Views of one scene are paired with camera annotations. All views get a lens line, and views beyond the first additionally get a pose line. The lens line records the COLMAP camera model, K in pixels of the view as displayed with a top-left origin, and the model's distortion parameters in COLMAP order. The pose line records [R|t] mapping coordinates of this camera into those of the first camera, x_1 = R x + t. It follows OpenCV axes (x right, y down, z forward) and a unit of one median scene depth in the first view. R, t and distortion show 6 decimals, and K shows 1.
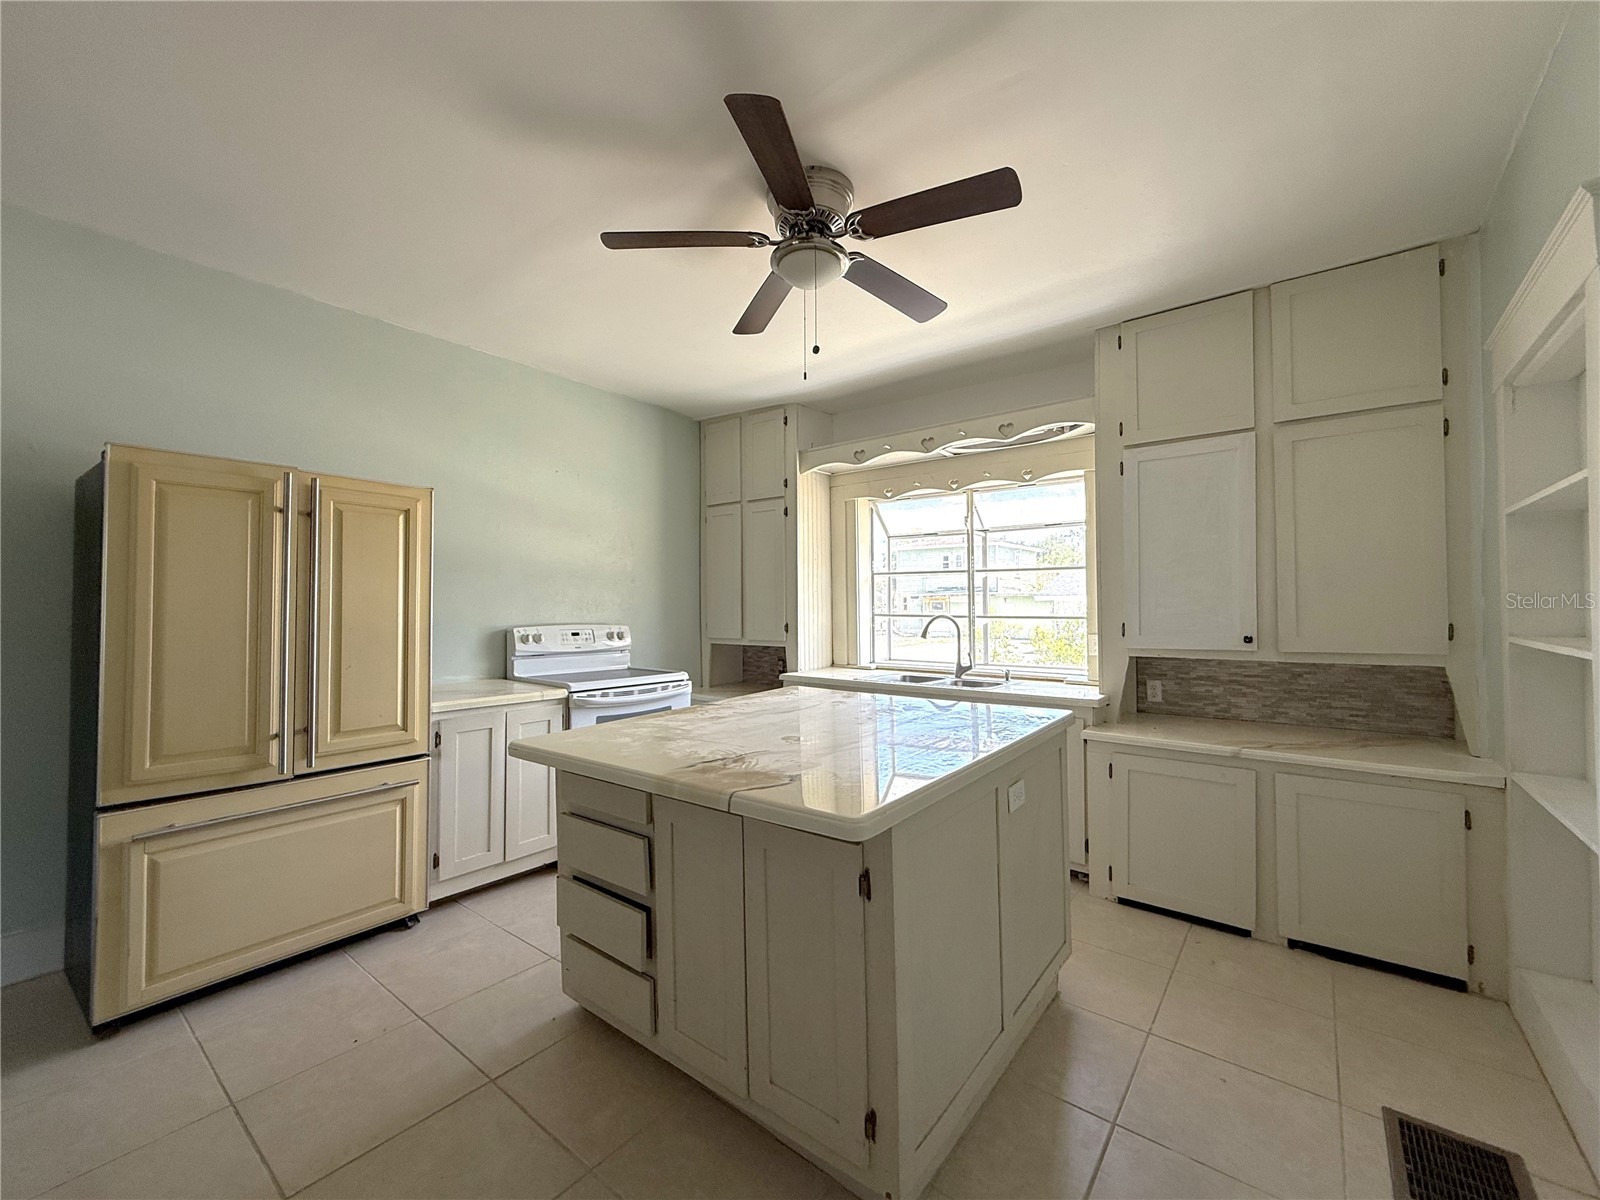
lens RADIAL K [[656.0, 0, 806.6], [0, 656.0, 600.2], [0, 0, 1]] dist [0.000384, -0.000087]
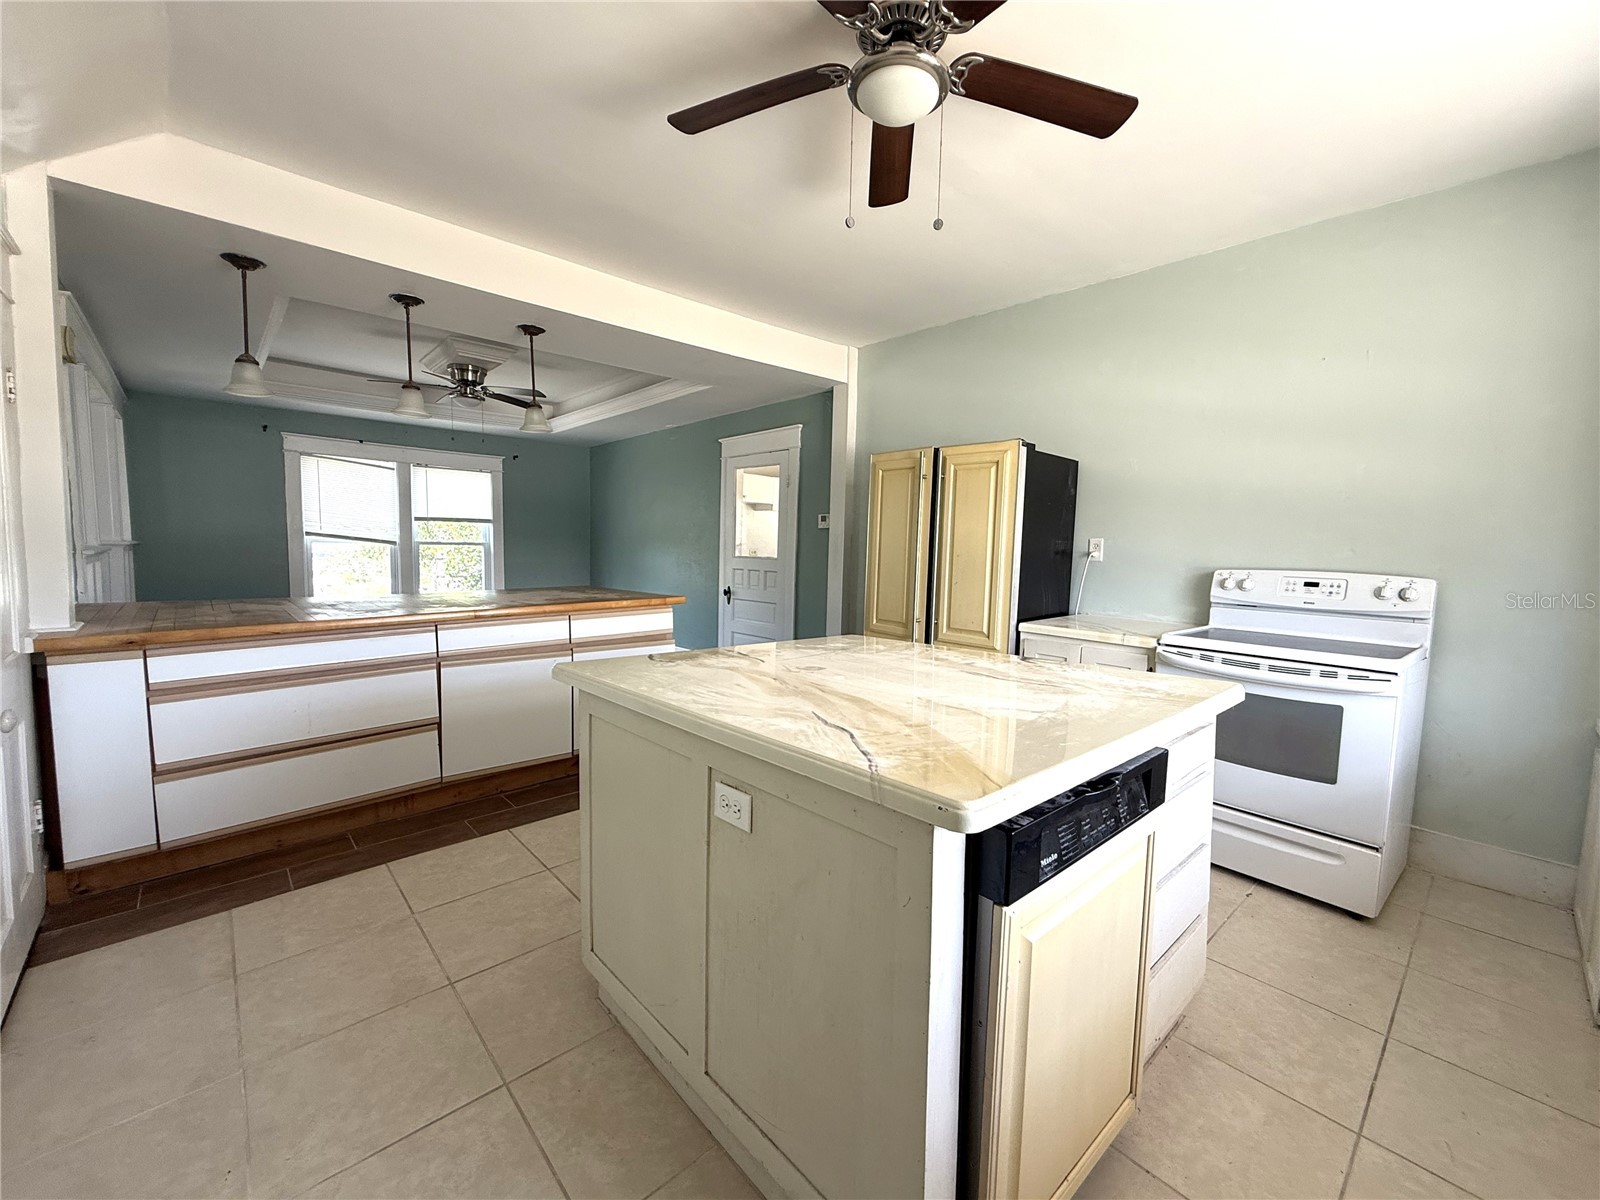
lens RADIAL K [[656.0, 0, 806.6], [0, 656.0, 600.2], [0, 0, 1]] dist [0.000384, -0.000087]
pose [[-0.169114, 0.082690, -0.982122, 0.490311], [-0.011640, 0.996237, 0.085883, 0.014411], [0.985528, 0.025956, -0.167515, 0.618211]]
